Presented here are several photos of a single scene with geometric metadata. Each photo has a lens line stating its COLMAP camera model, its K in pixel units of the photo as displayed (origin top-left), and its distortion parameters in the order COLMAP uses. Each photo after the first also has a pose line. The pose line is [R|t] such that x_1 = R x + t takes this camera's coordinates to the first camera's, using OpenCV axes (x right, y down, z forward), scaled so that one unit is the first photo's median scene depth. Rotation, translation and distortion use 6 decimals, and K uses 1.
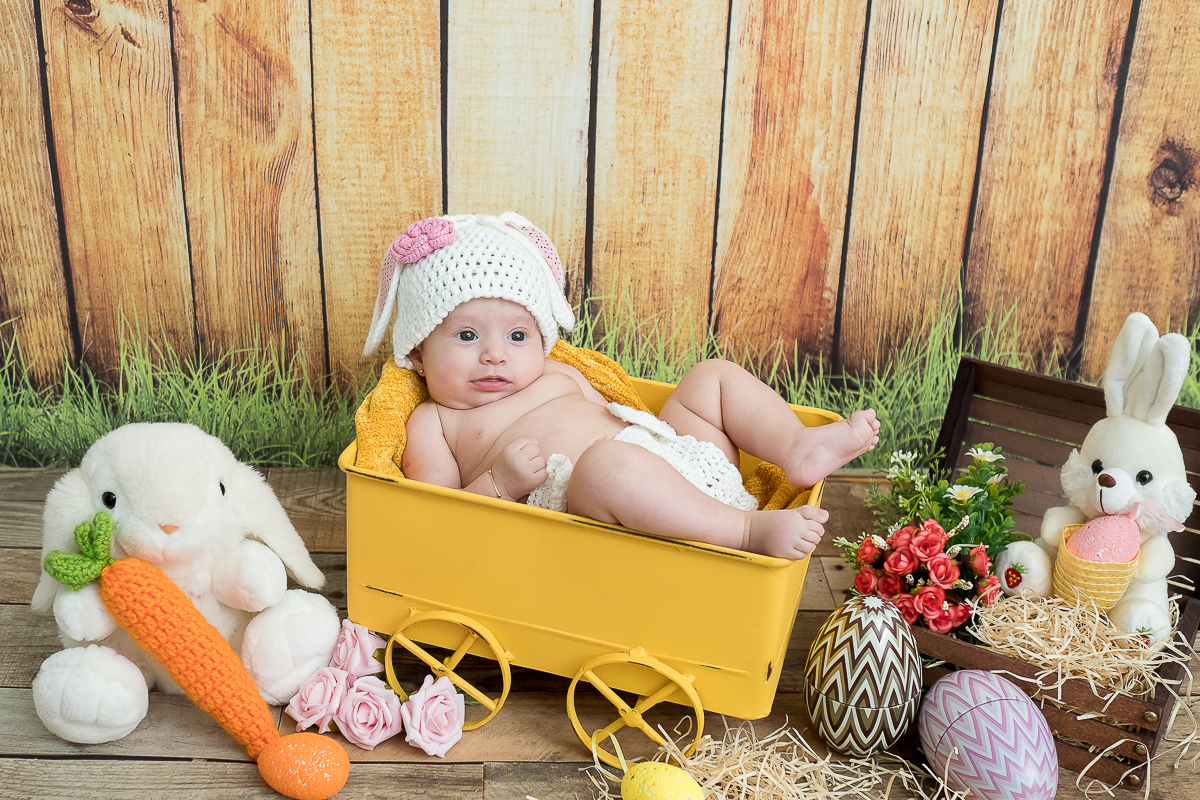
lens RADIAL K [[1472.9, 0, 503.5], [0, 1472.9, 470.7], [0, 0, 1]] dist [-0.022027, 0.043801]
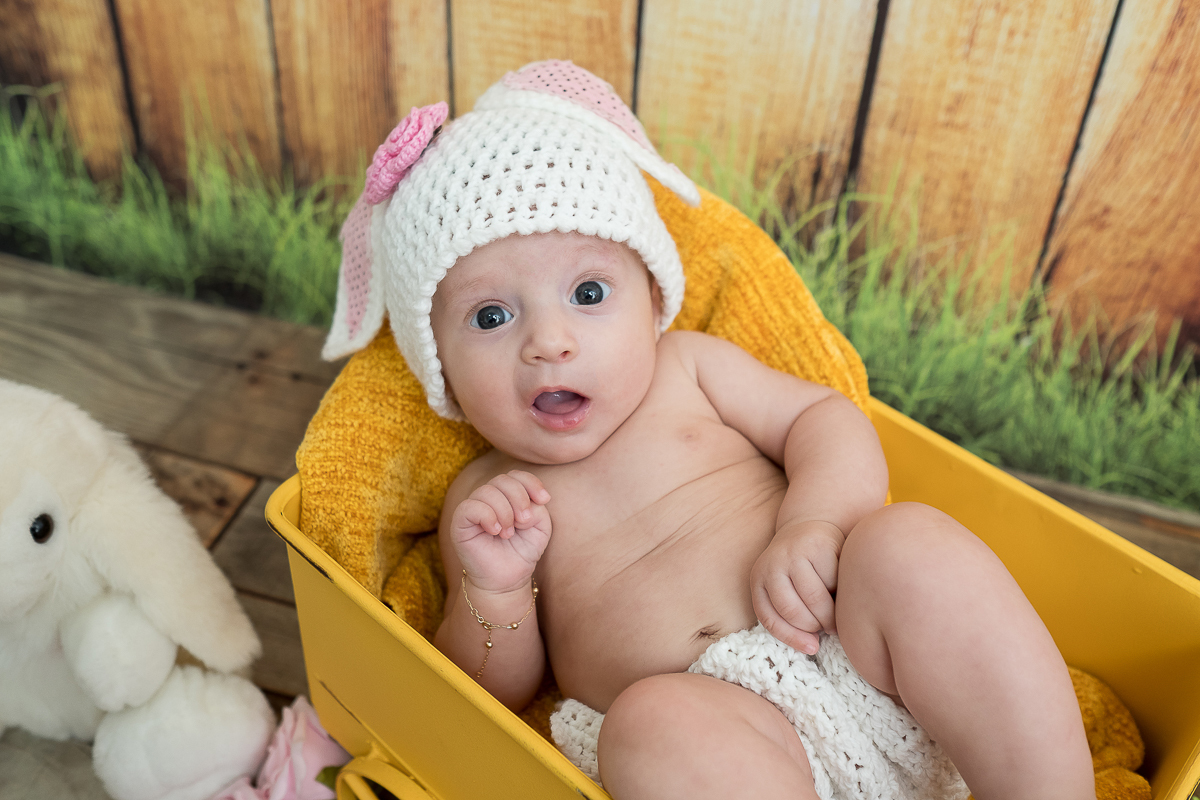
lens RADIAL K [[1106.4, 0, 638.0], [0, 1106.4, 329.2], [0, 0, 1]] dist [-0.028496, 0.010798]
pose [[0.962783, 0.196693, -0.185366, 0.071729], [-0.168141, 0.972857, 0.158990, -0.125219], [0.211607, -0.121905, 0.969723, 0.535263]]
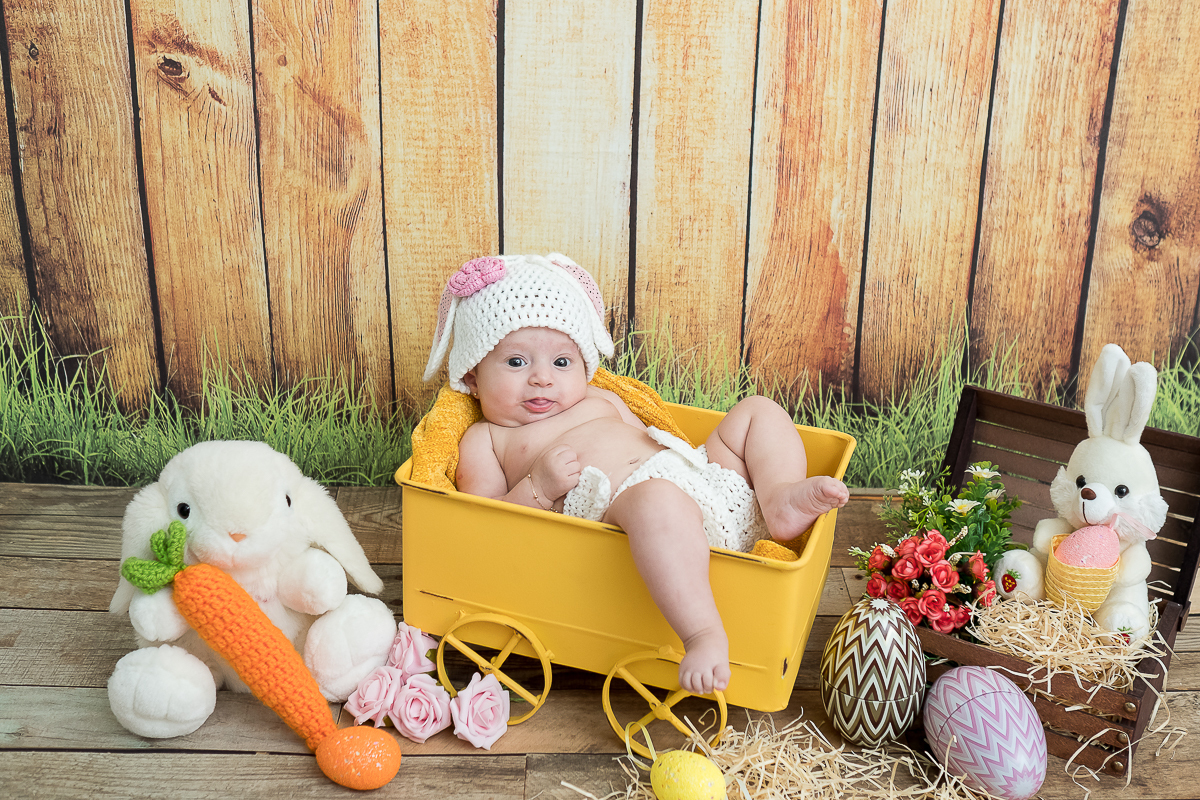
lens RADIAL K [[1388.7, 0, 624.9], [0, 1388.7, 397.6], [0, 0, 1]] dist [-0.017131, 0.036012]
pose [[0.999541, 0.002917, 0.030157, 0.022065], [-0.000583, 0.997023, -0.077106, 0.012086], [-0.030292, 0.077053, 0.996567, -0.033454]]
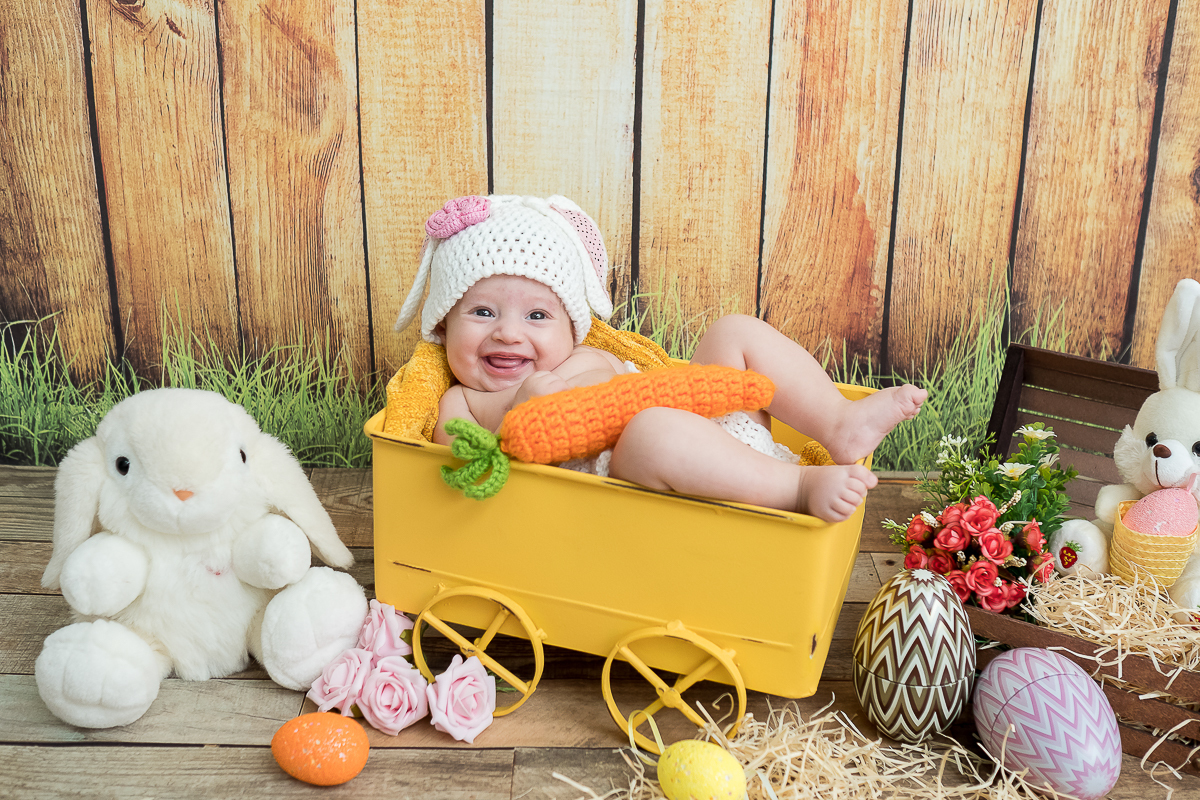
lens RADIAL K [[1381.4, 0, 604.8], [0, 1381.4, 437.4], [0, 0, 1]] dist [-0.023236, 0.050638]
pose [[0.999910, 0.003137, 0.013038, 0.025933], [-0.002012, 0.996345, -0.085399, 0.060288], [-0.013258, 0.085365, 0.996262, 0.081007]]
